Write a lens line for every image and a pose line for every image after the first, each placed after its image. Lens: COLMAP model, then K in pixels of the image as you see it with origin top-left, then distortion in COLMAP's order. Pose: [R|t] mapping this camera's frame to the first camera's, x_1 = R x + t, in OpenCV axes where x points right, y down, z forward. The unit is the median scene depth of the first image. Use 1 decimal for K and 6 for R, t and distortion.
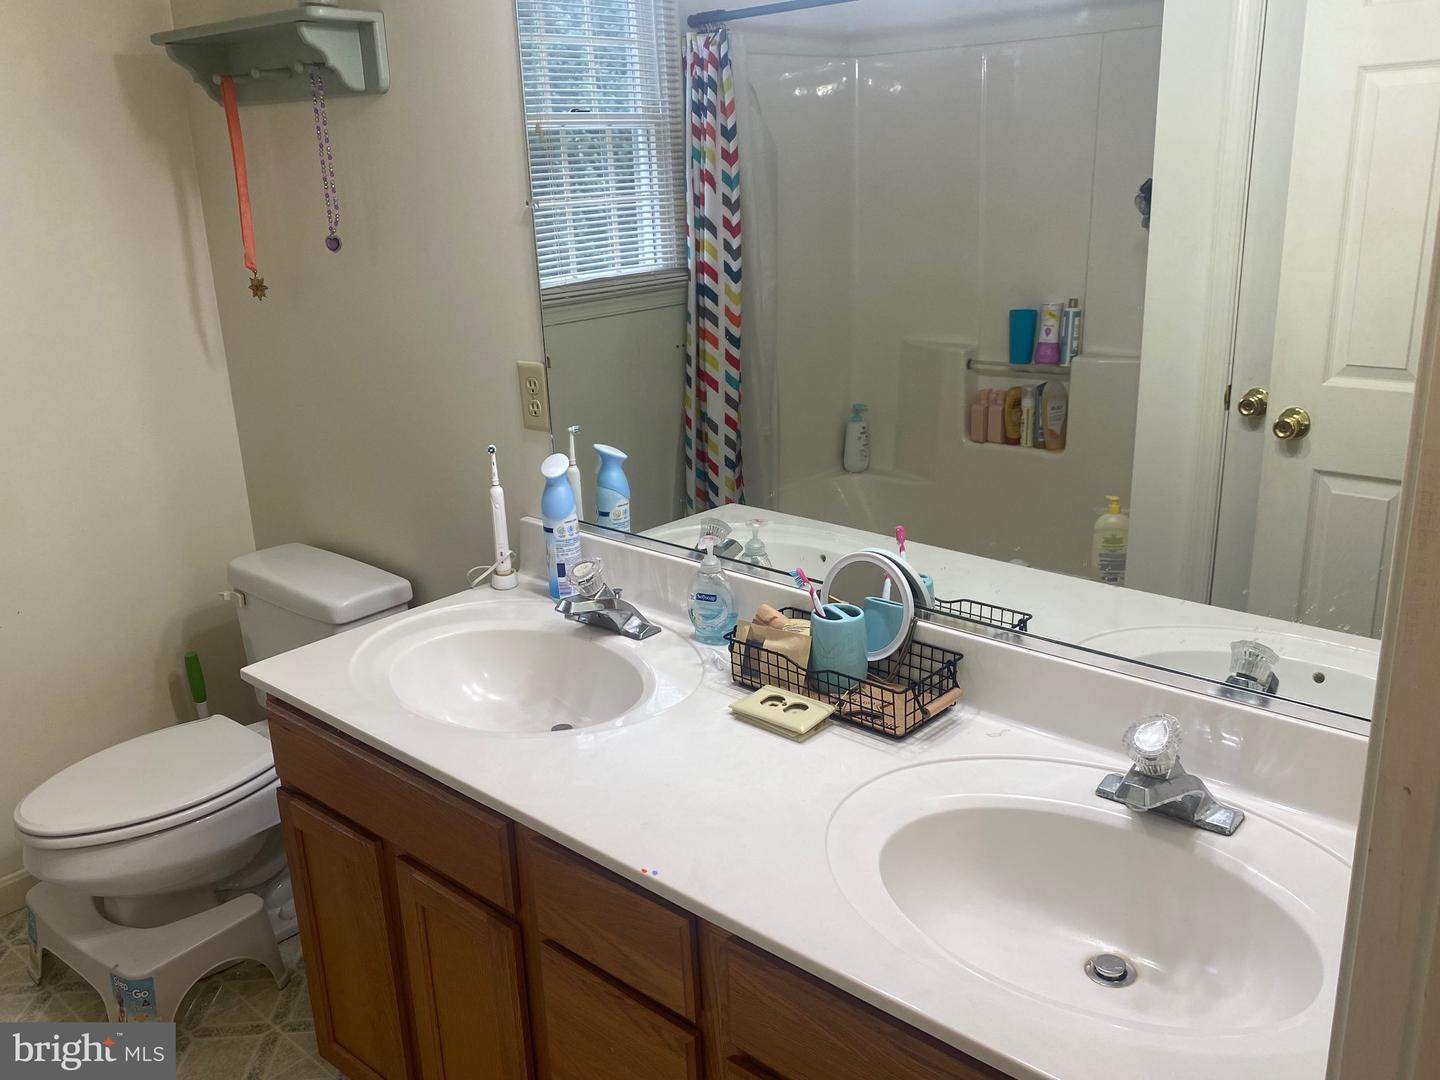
lens RADIAL K [[1192.5, 0, 726.1], [0, 1192.5, 543.7], [0, 0, 1]] dist [0.000797, -0.003740]
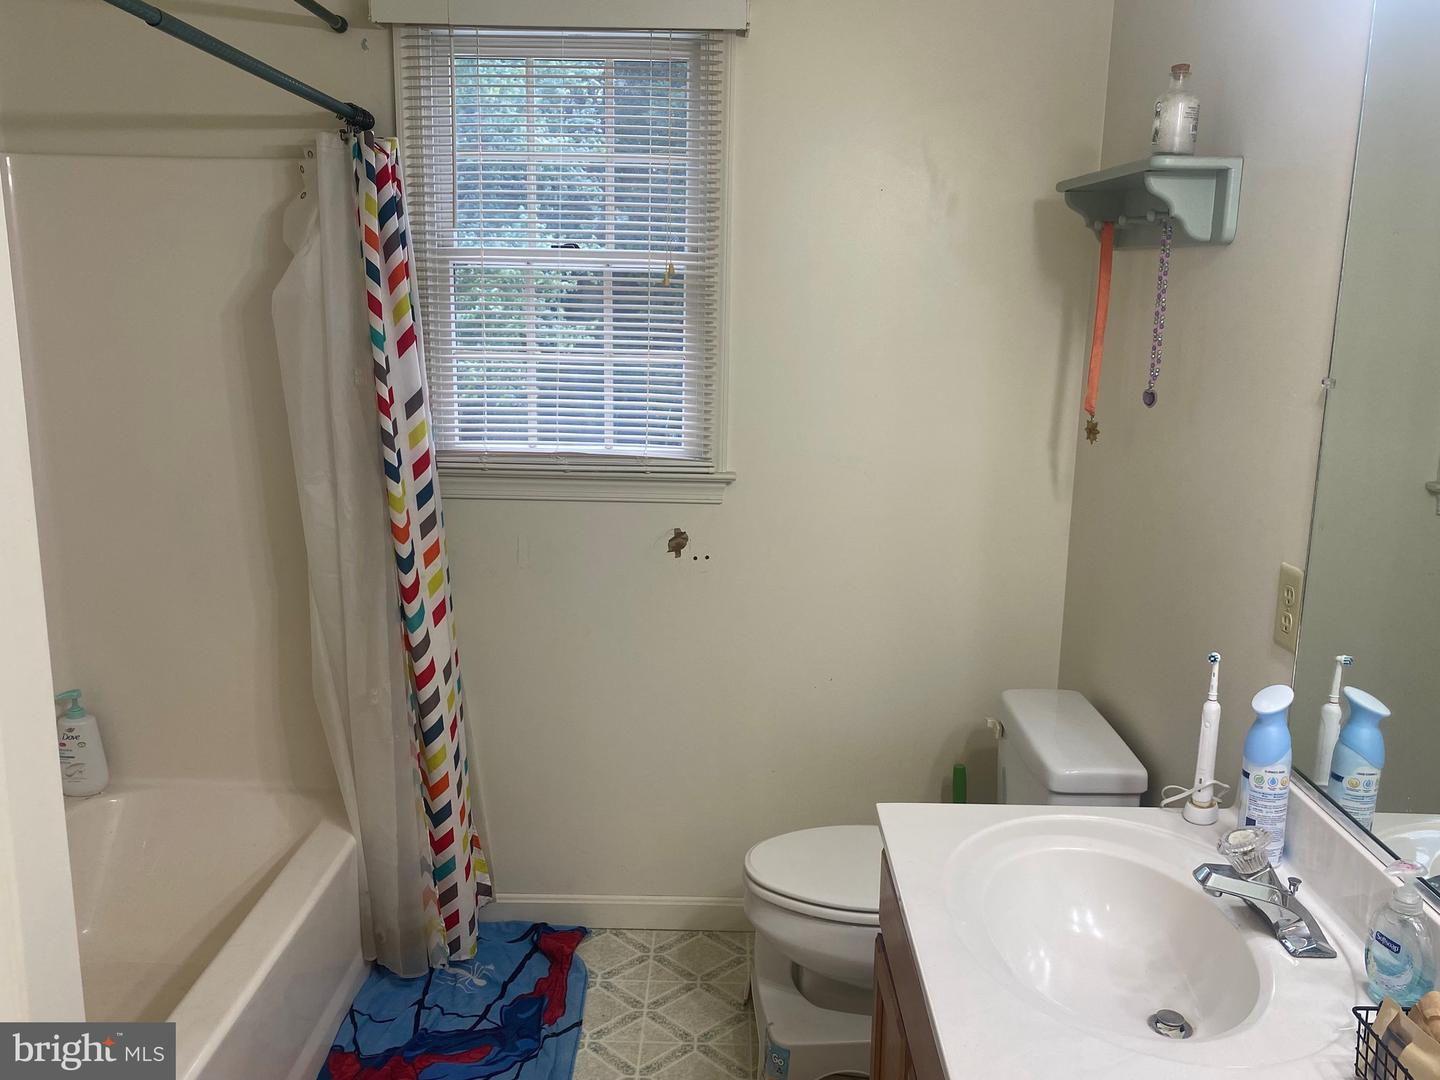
lens RADIAL K [[1192.5, 0, 721.3], [0, 1192.5, 534.8], [0, 0, 1]] dist [0.000797, -0.003740]
pose [[0.659320, 0.193844, -0.726444, 0.162409], [-0.266495, 0.963715, 0.015287, -0.080075], [0.703049, 0.183514, 0.687055, 0.155806]]
